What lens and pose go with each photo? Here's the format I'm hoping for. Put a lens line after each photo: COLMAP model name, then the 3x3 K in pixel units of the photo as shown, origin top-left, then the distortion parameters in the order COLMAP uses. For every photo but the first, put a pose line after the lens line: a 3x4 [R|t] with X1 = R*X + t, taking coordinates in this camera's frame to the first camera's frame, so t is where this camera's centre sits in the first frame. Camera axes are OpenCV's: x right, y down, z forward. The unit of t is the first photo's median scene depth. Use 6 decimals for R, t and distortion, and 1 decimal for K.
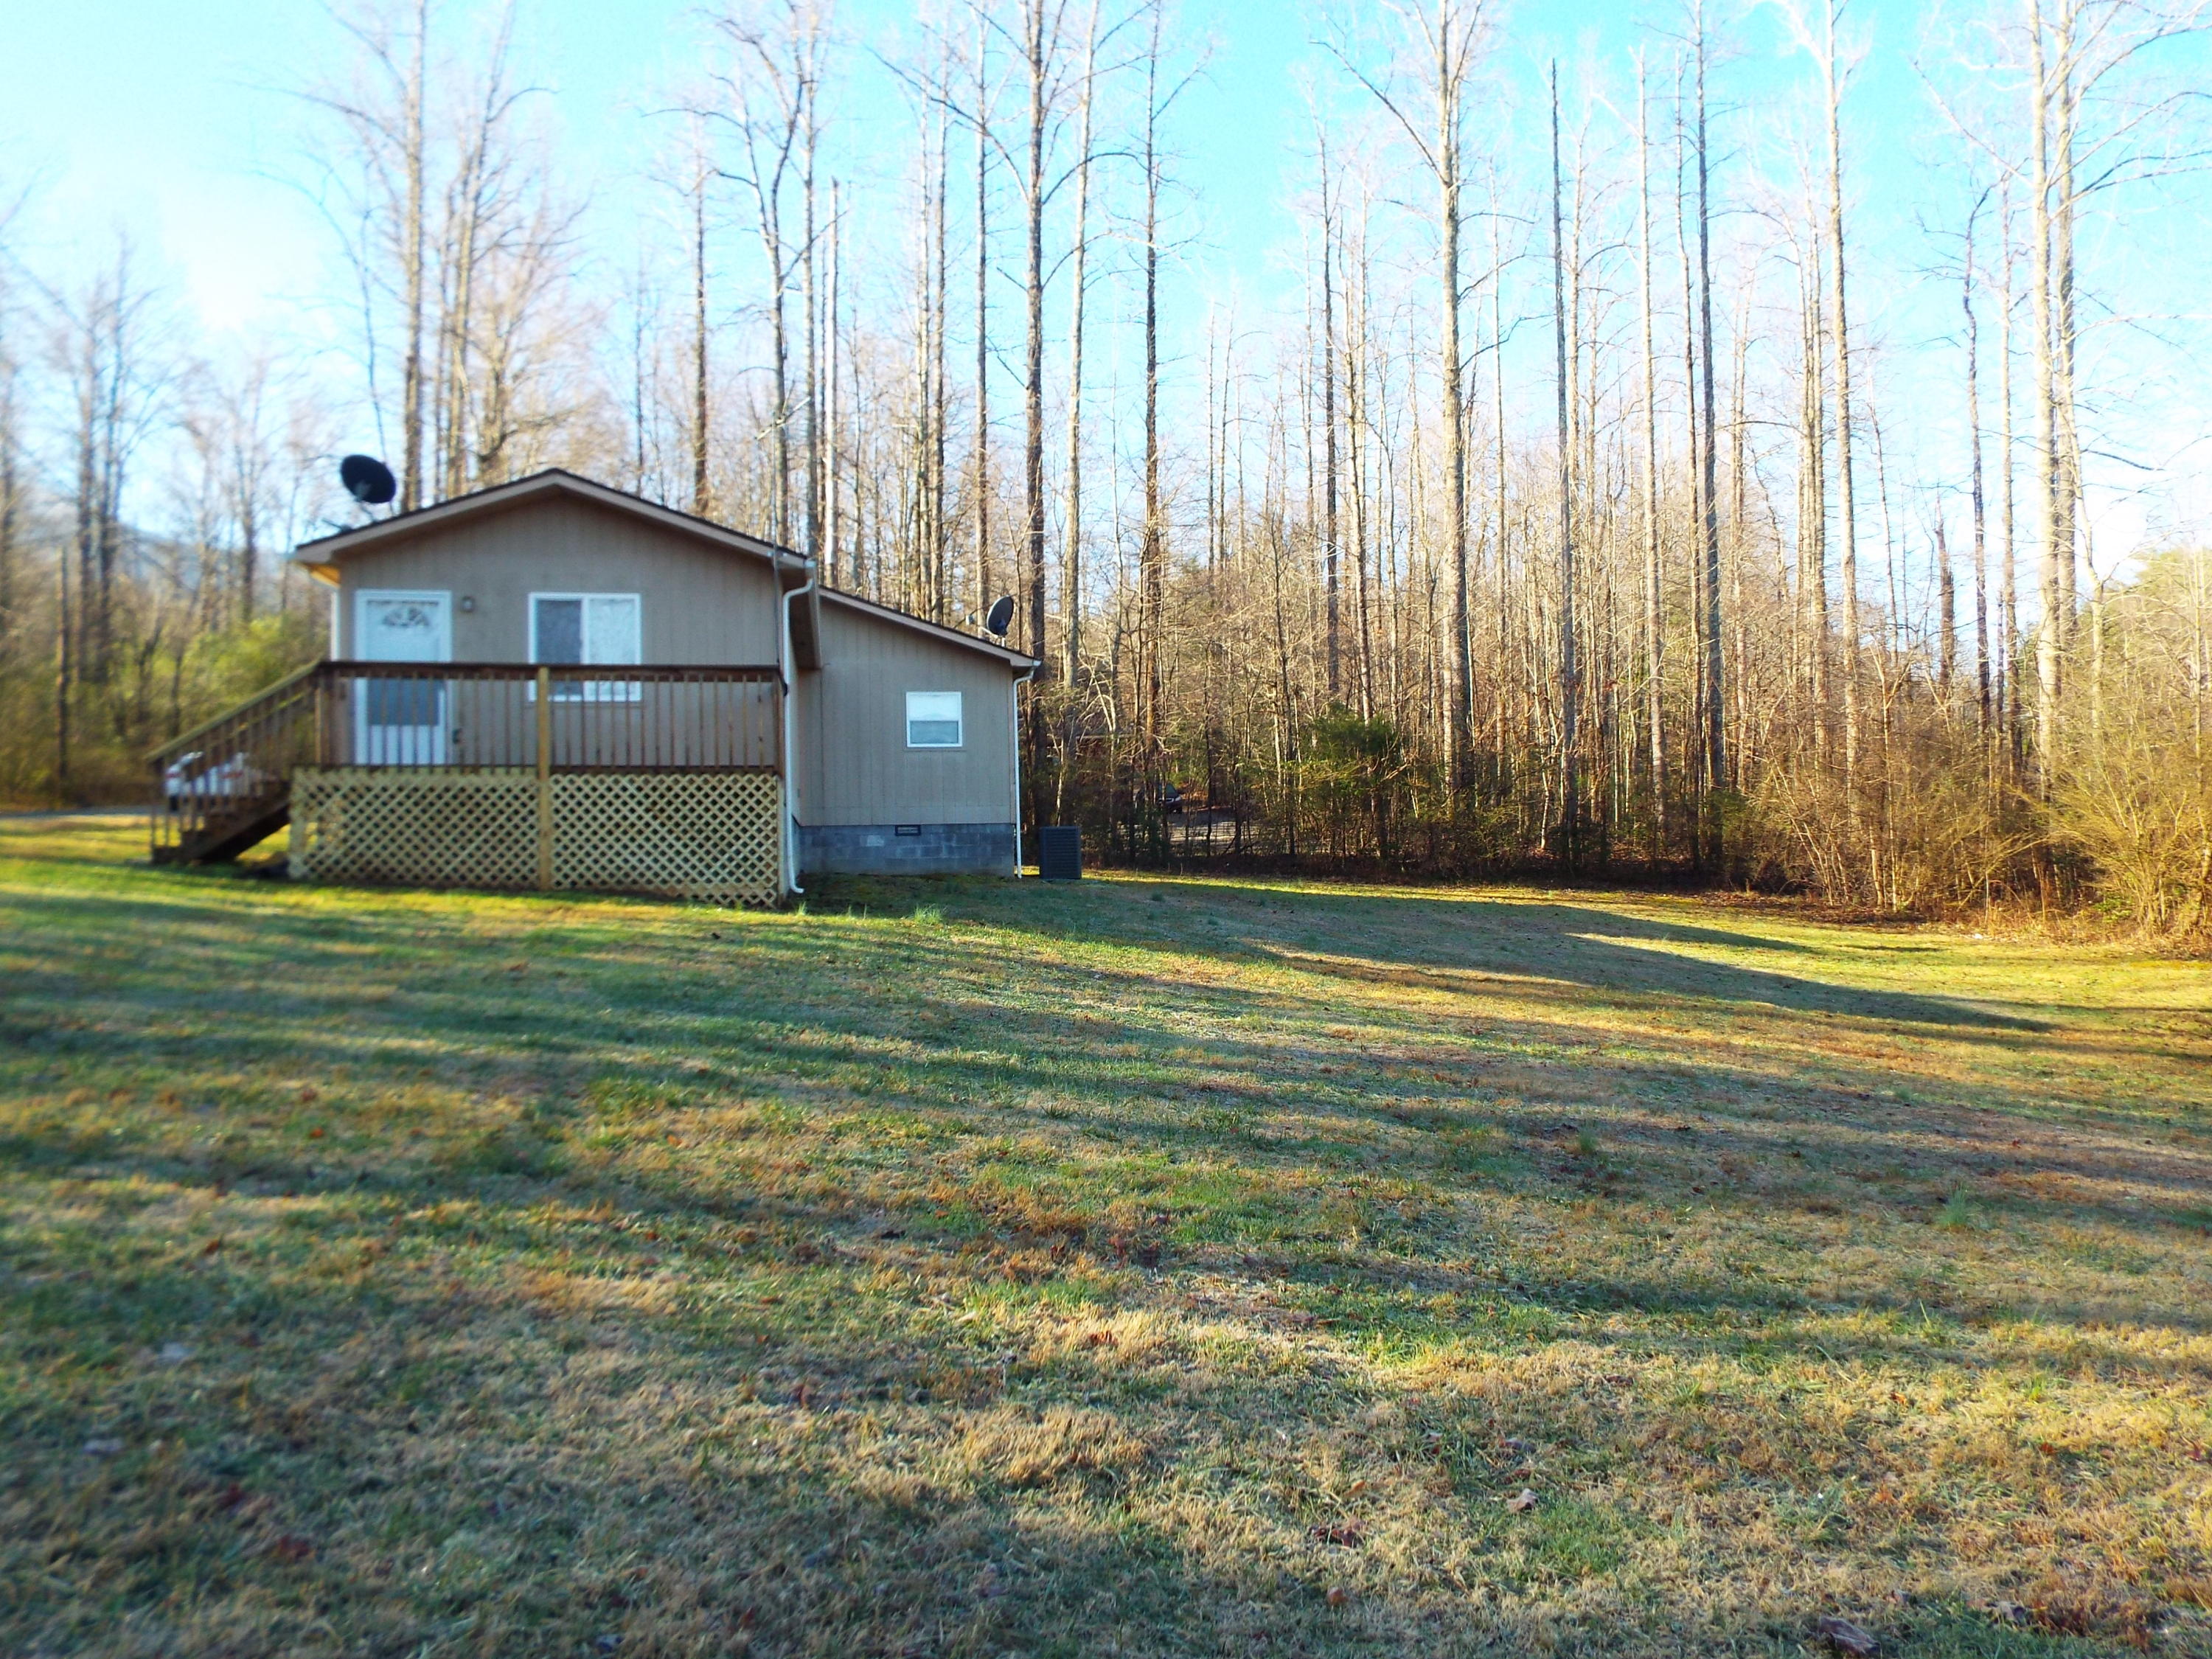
lens RADIAL K [[1642.4, 0, 1121.3], [0, 1642.4, 839.3], [0, 0, 1]] dist [-0.003861, 0.004510]
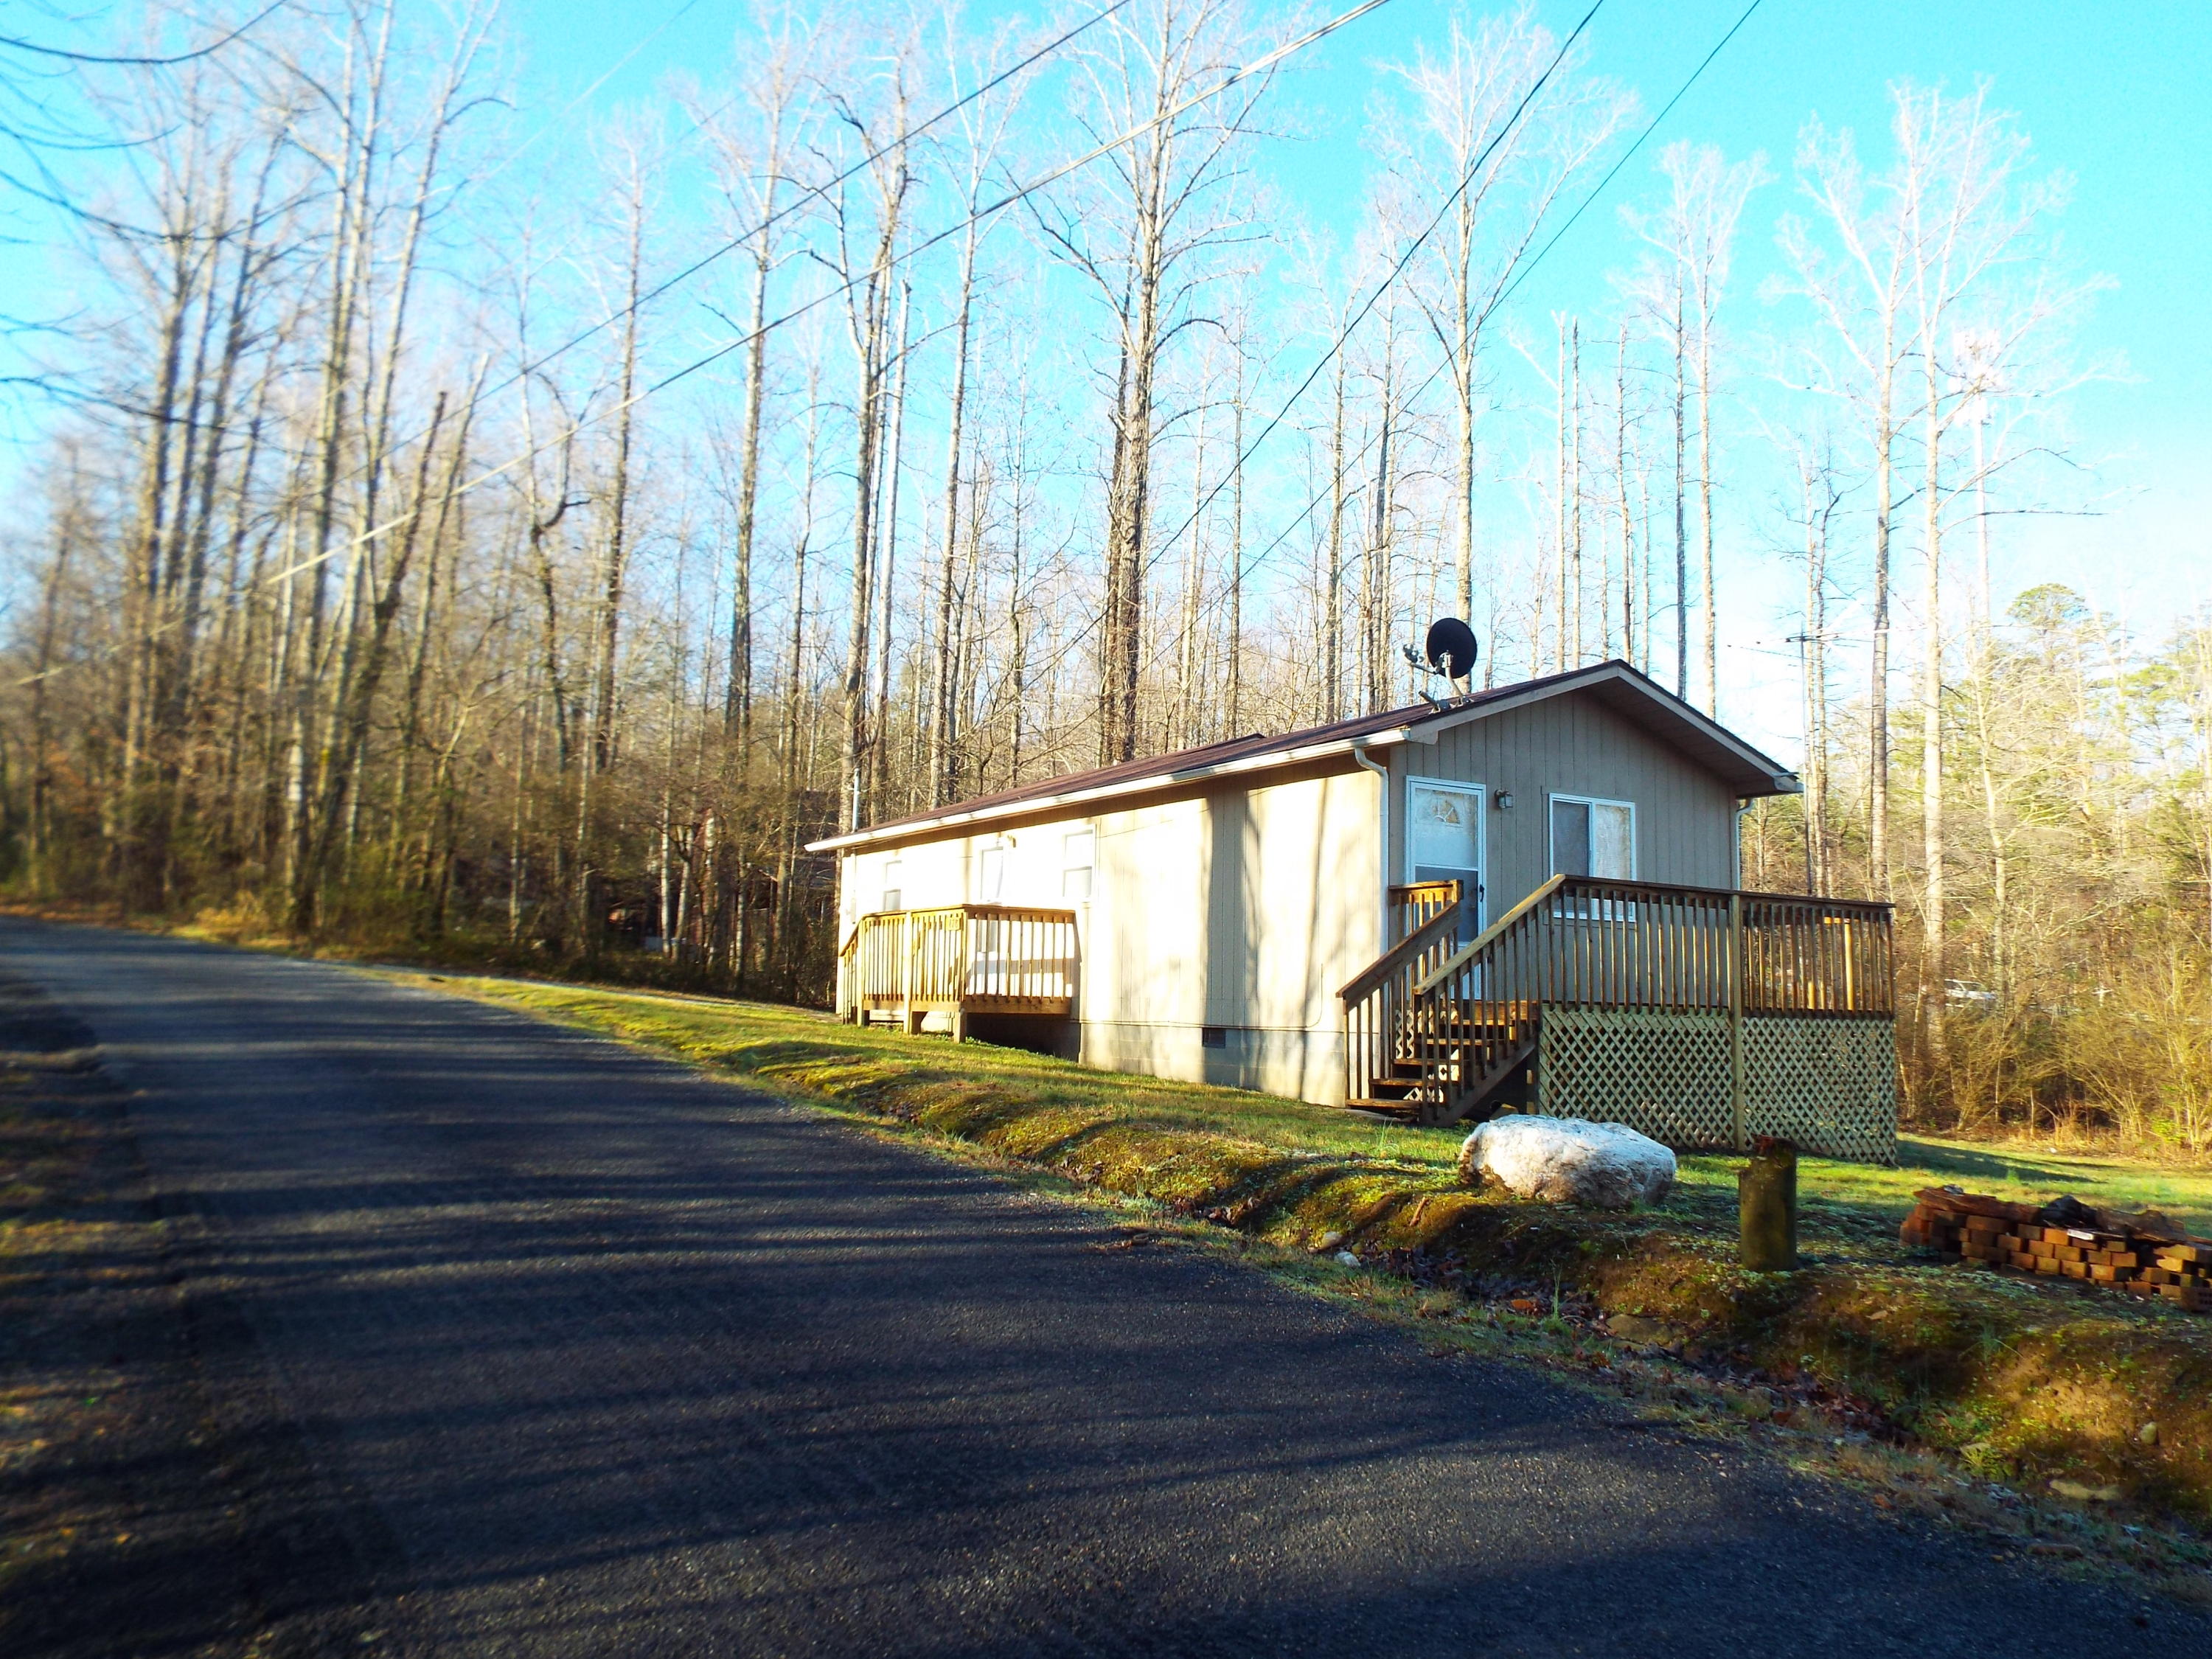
lens RADIAL K [[1642.4, 0, 1121.3], [0, 1642.4, 839.3], [0, 0, 1]] dist [-0.003861, 0.004510]
pose [[0.912759, 0.071504, 0.402191, -0.922024], [-0.040262, 0.995514, -0.085615, -0.041715], [-0.406509, 0.061953, 0.911544, 0.295124]]
